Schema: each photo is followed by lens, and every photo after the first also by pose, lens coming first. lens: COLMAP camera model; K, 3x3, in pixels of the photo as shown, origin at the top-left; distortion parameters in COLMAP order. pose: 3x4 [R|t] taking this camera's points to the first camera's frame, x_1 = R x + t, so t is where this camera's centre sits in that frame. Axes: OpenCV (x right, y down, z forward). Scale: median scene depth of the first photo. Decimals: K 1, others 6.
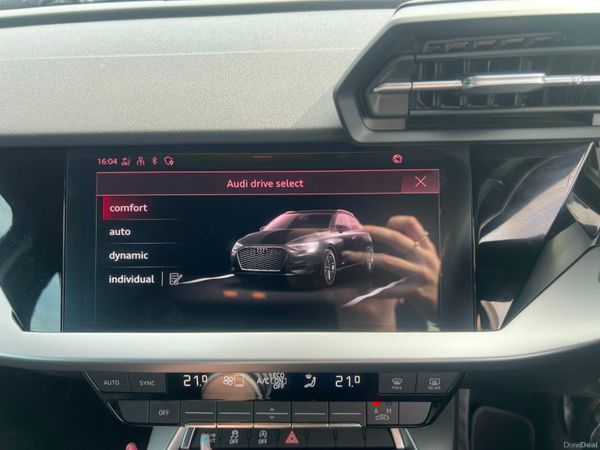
lens RADIAL K [[457.2, 0, 299.2], [0, 457.2, 223.6], [0, 0, 1]] dist [0.045018, -0.057467]
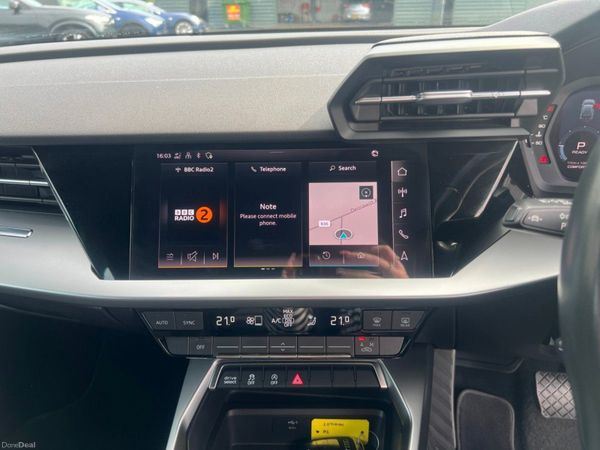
lens RADIAL K [[457.2, 0, 297.8], [0, 457.2, 226.0], [0, 0, 1]] dist [0.045018, -0.057467]
pose [[0.999964, -0.000234, -0.008478, -0.005084], [-0.000168, 0.998878, -0.047366, 0.131092], [0.008480, 0.047366, 0.998842, -0.336572]]
